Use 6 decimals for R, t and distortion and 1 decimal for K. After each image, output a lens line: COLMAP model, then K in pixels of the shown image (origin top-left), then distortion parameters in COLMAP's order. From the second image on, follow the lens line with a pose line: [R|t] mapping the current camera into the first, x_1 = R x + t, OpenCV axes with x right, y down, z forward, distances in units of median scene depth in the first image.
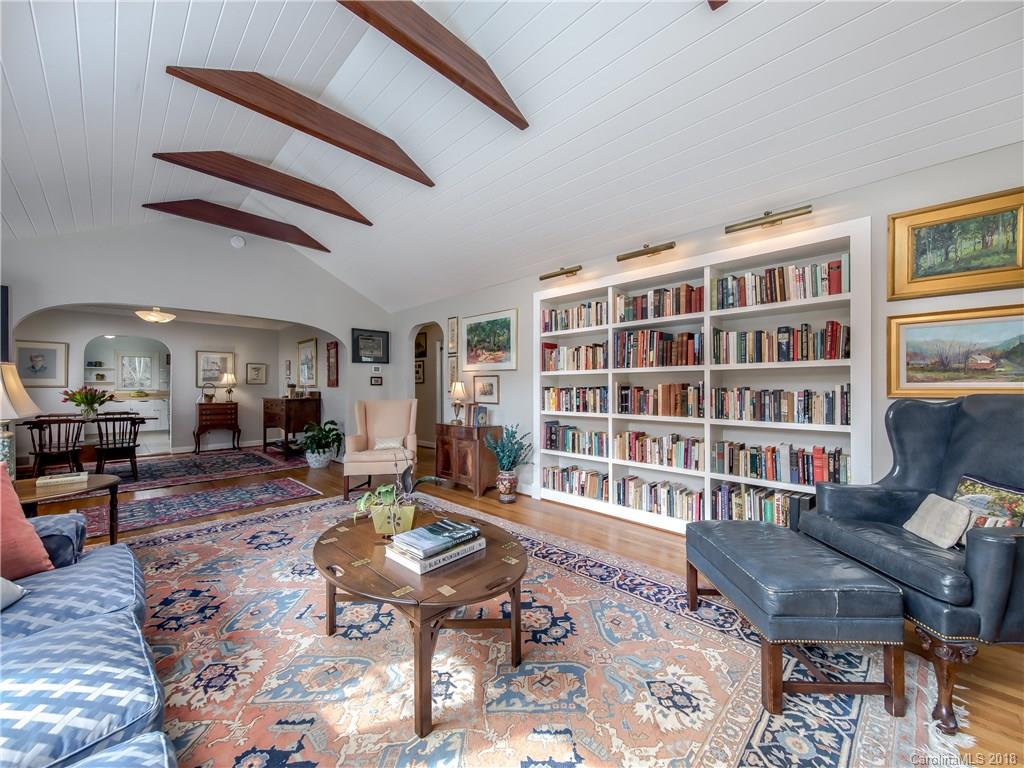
lens RADIAL K [[383.7, 0, 512.0], [0, 383.7, 384.0], [0, 0, 1]] dist [0.000325, -0.000135]
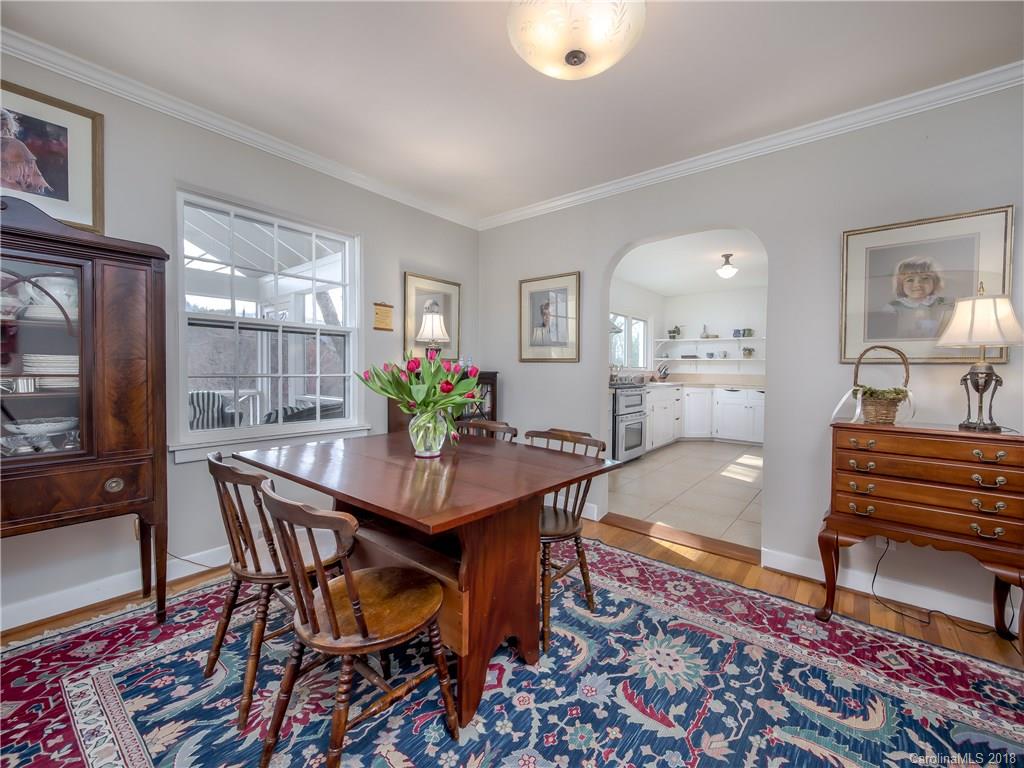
lens RADIAL K [[416.6, 0, 513.7], [0, 416.6, 371.9], [0, 0, 1]] dist [-0.001401, -0.000206]
pose [[0.072898, 0.011107, -0.997278, -0.535508], [-0.005830, 0.999926, 0.010710, 0.013483], [0.997322, 0.005033, 0.072957, 0.740987]]
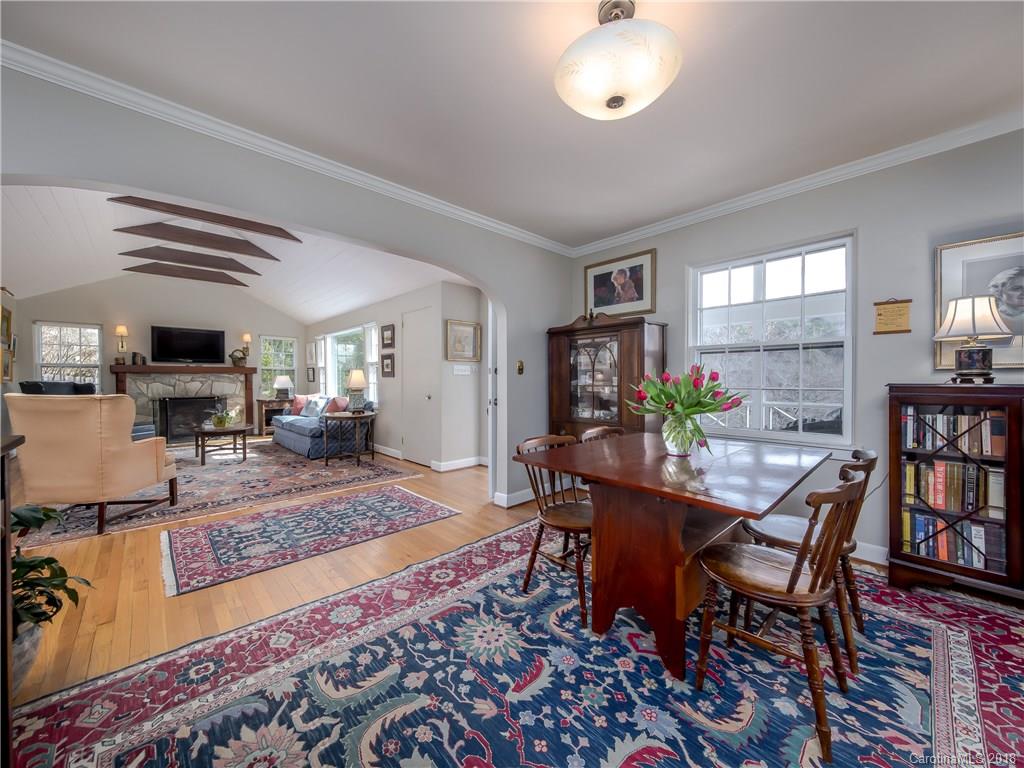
lens RADIAL K [[383.7, 0, 512.0], [0, 383.7, 384.0], [0, 0, 1]] dist [0.000325, -0.000135]
pose [[-0.998571, 0.007937, 0.052858, -0.747084], [0.007995, 0.999968, 0.000896, 0.015463], [-0.052849, 0.001317, -0.998602, 1.087410]]
